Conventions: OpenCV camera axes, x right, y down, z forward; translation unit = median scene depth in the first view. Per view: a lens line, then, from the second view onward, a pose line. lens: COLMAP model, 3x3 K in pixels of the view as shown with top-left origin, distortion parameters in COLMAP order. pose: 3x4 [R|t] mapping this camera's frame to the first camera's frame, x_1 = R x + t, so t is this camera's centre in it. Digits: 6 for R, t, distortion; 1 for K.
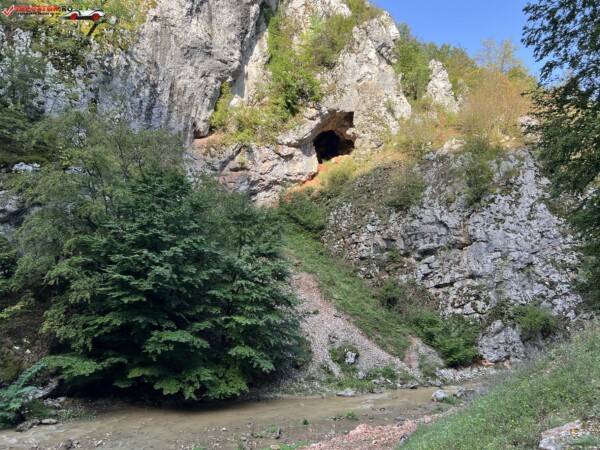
lens RADIAL K [[450.8, 0, 298.1], [0, 450.8, 228.5], [0, 0, 1]] dist [0.056232, -0.062634]
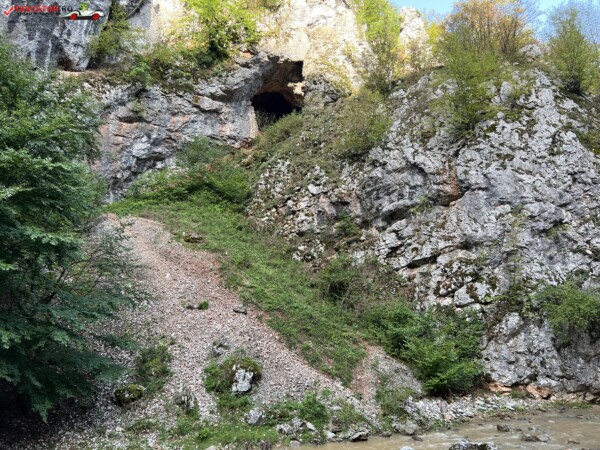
lens RADIAL K [[450.8, 0, 299.7], [0, 450.8, 228.5], [0, 0, 1]] dist [0.056232, -0.062634]
pose [[0.999546, -0.012739, 0.027299, 0.133947], [0.014797, 0.996955, -0.076558, 0.120034], [-0.026240, 0.076927, 0.996691, 0.370899]]
